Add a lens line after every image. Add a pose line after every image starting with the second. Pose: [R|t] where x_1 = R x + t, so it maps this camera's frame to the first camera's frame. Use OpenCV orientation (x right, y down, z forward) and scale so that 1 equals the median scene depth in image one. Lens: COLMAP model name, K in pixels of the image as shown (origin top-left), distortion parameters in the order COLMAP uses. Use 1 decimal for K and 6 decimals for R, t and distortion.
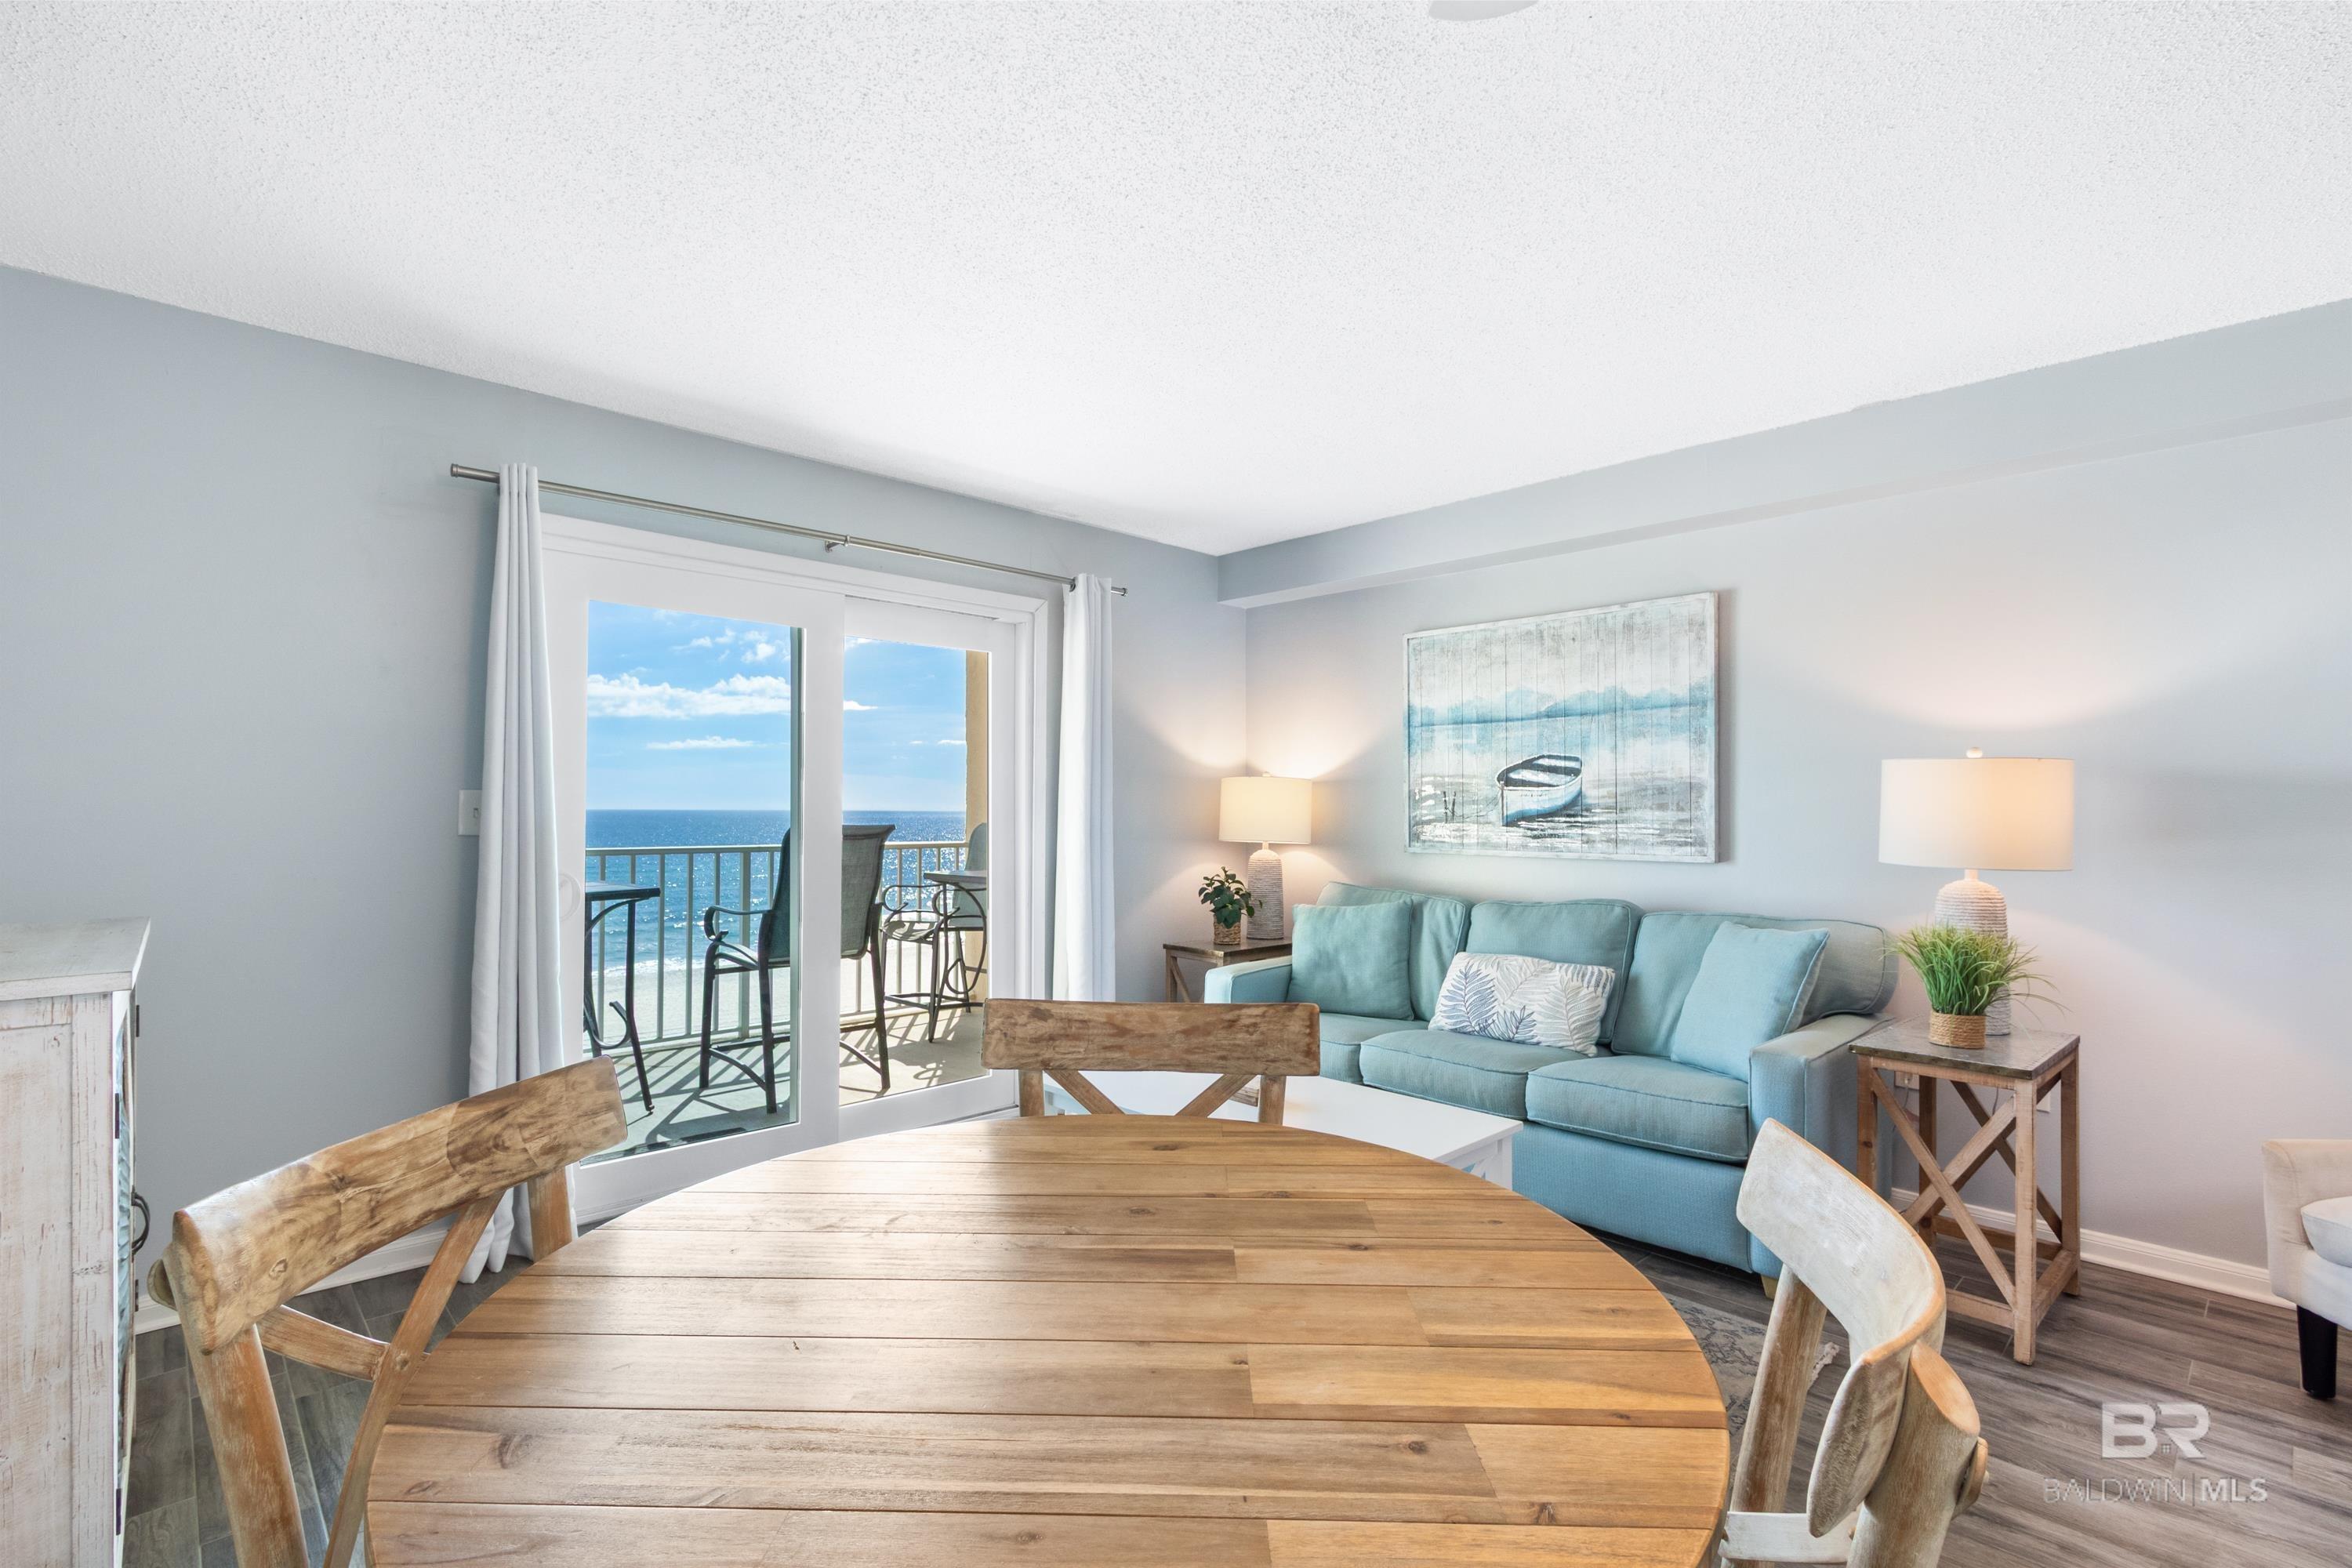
lens RADIAL K [[1078.1, 0, 1155.6], [0, 1078.1, 791.8], [0, 0, 1]] dist [-0.000135, 0.000027]
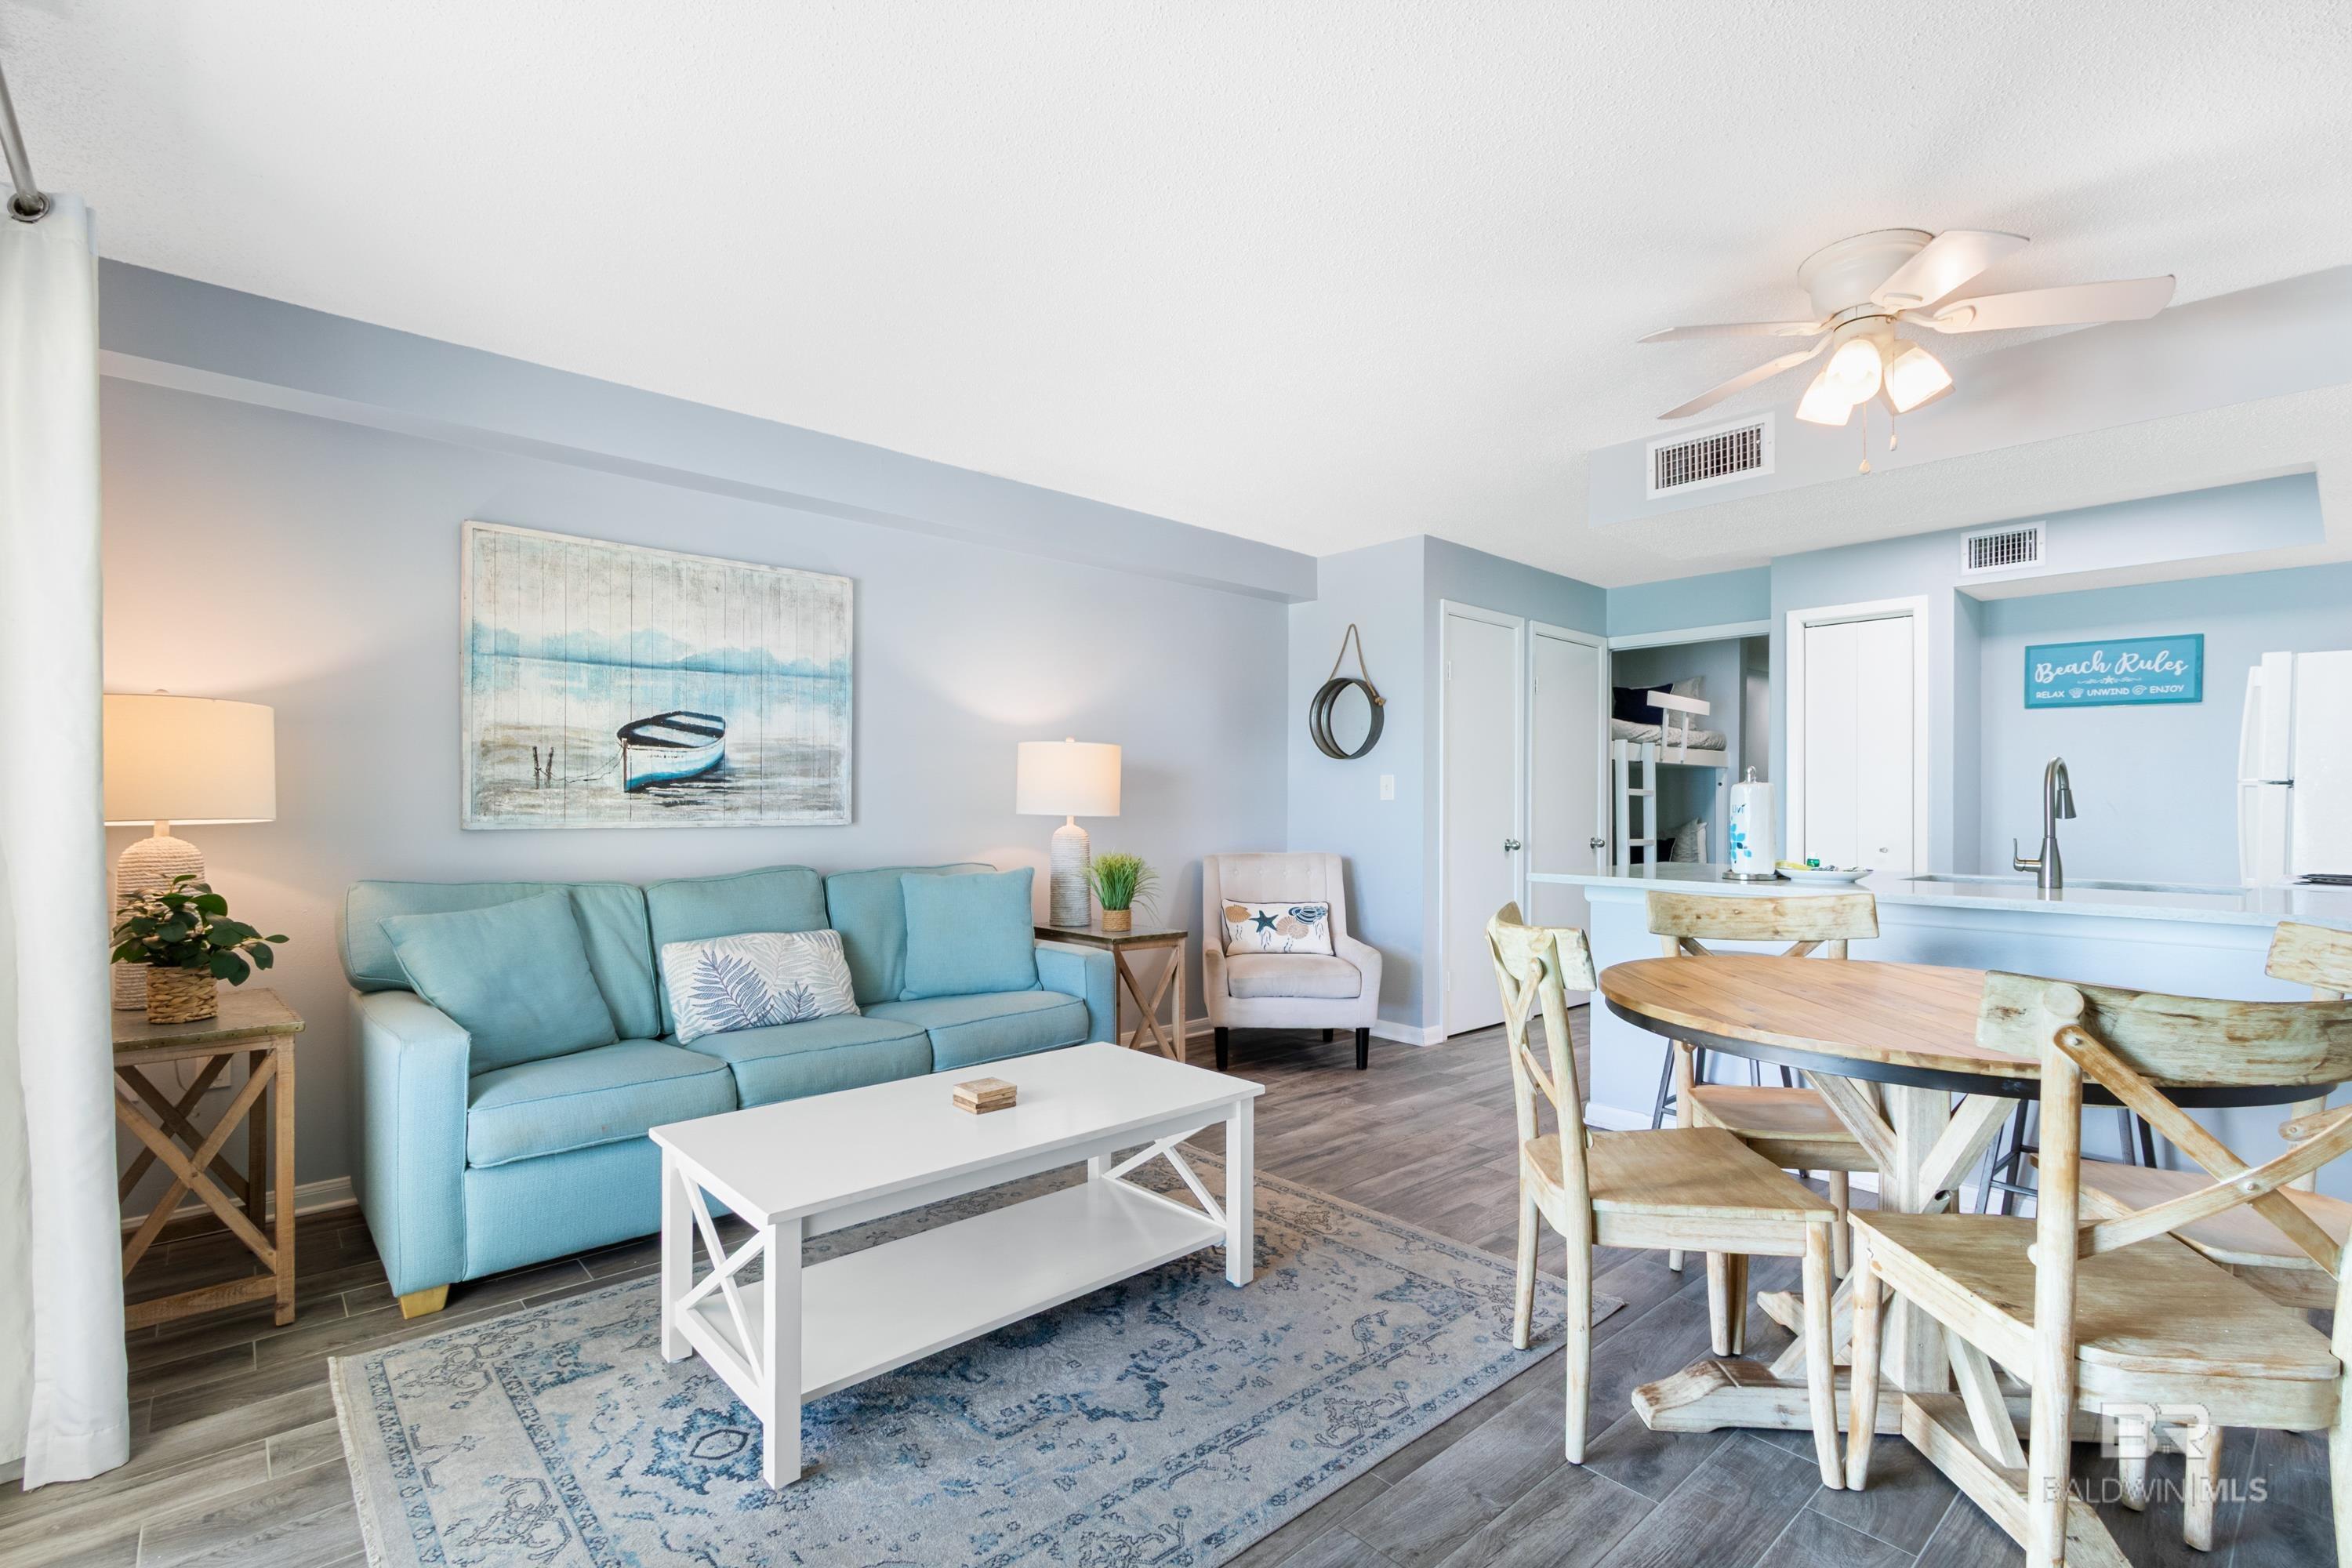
lens RADIAL K [[1078.1, 0, 1155.6], [0, 1078.1, 791.8], [0, 0, 1]] dist [-0.000135, 0.000027]
pose [[0.008478, -0.009003, 0.999924, -0.531963], [-0.032797, 0.999419, 0.009277, 0.010851], [-0.999426, -0.032873, 0.008178, 0.615549]]
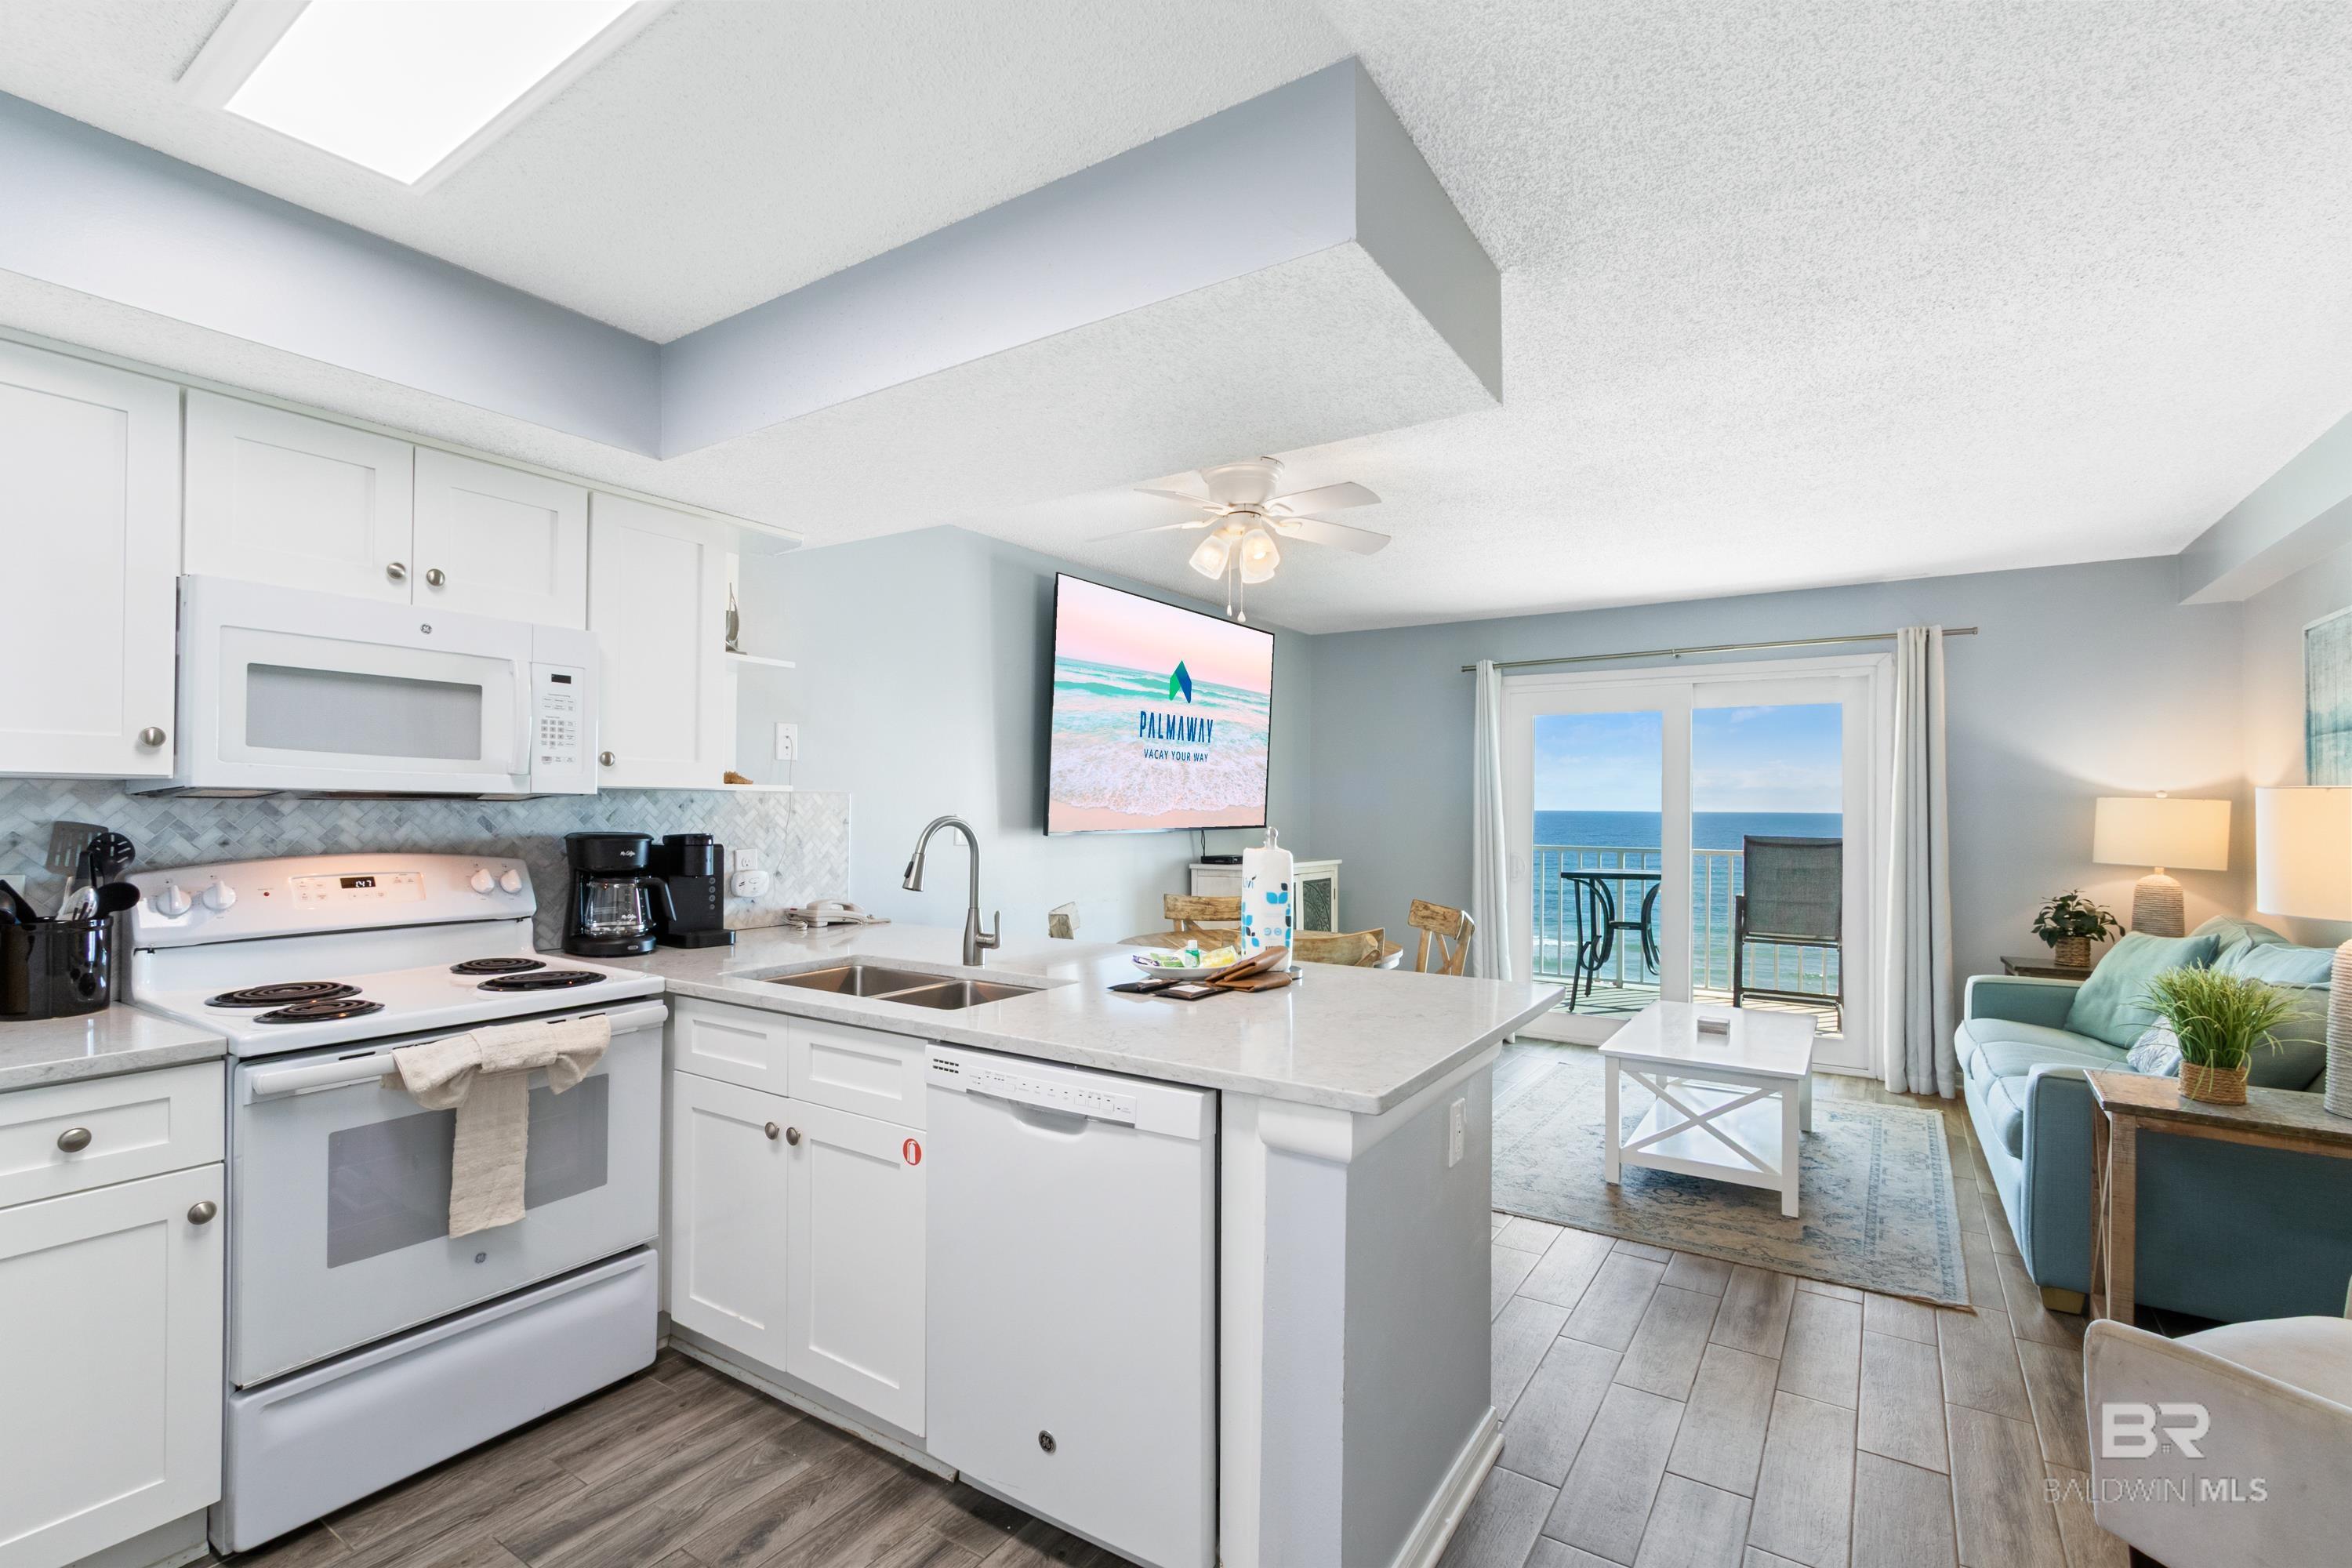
lens RADIAL K [[1078.1, 0, 1155.6], [0, 1078.1, 791.8], [0, 0, 1]] dist [-0.000135, 0.000027]
pose [[0.244735, -0.013374, -0.969498, 0.976154], [0.005867, 0.999907, -0.012312, -0.016212], [0.969572, -0.002675, 0.244791, -0.091761]]
